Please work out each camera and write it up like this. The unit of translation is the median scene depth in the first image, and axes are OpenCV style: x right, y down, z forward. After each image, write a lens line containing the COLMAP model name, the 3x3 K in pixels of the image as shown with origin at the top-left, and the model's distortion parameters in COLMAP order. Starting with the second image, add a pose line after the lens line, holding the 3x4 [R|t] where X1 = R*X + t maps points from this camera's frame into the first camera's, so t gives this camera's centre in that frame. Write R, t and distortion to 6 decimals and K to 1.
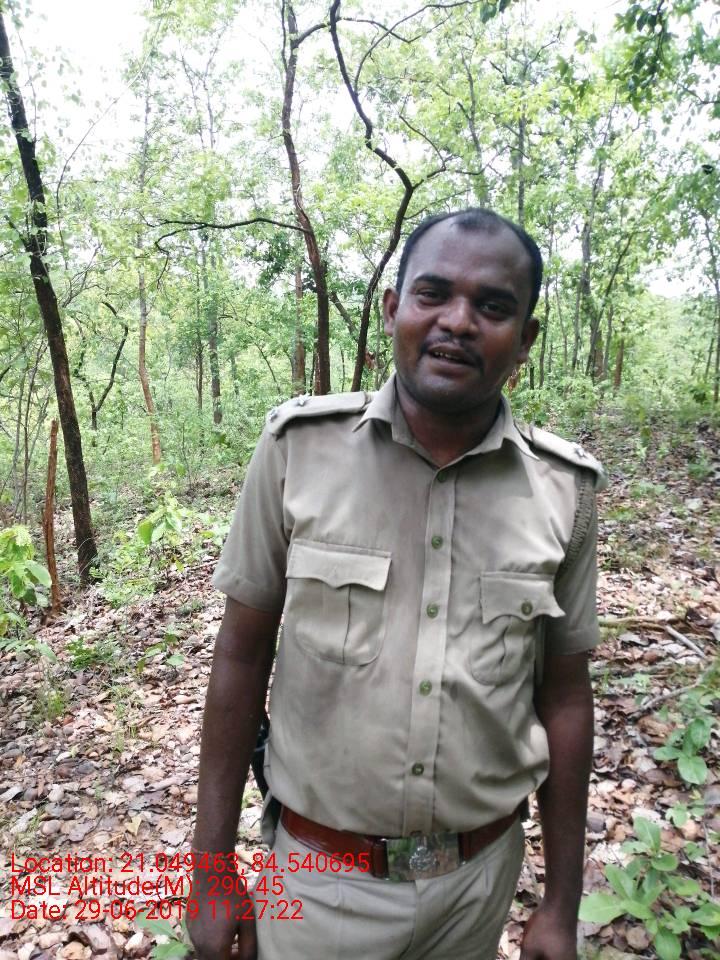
lens RADIAL K [[808.1, 0, 394.5], [0, 808.1, 491.5], [0, 0, 1]] dist [0.065165, -0.175062]
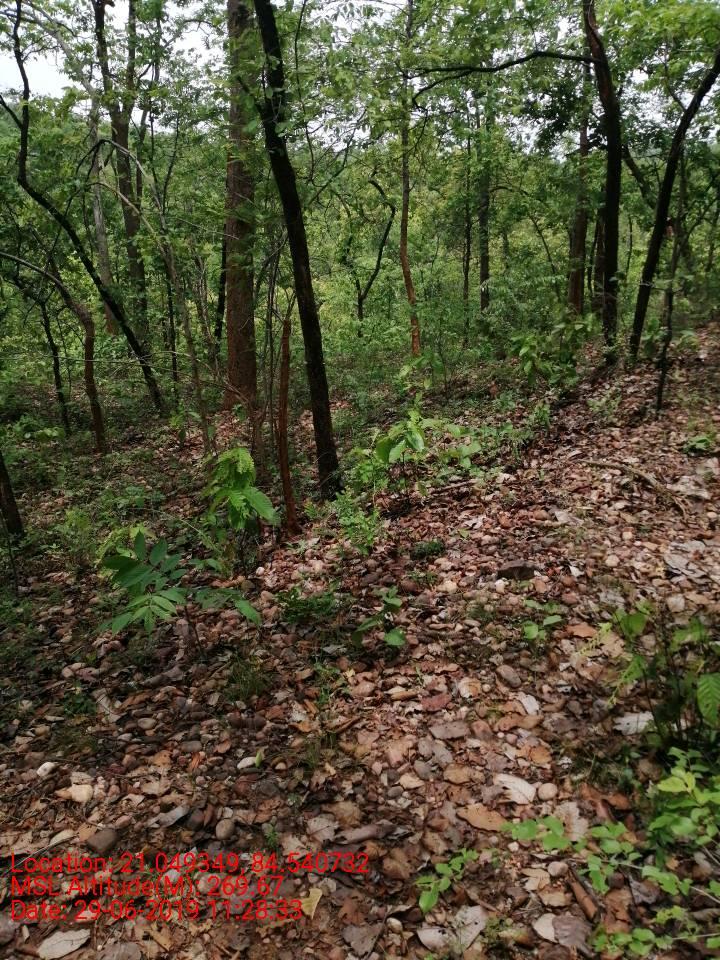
lens RADIAL K [[748.5, 0, 360.0], [0, 748.5, 480.0], [0, 0, 1]] dist [0.053387, -0.101134]
pose [[0.925113, 0.065867, -0.373936, -0.031119], [-0.008971, 0.988355, 0.151901, -0.039978], [0.379587, -0.137171, 0.914930, 0.268167]]
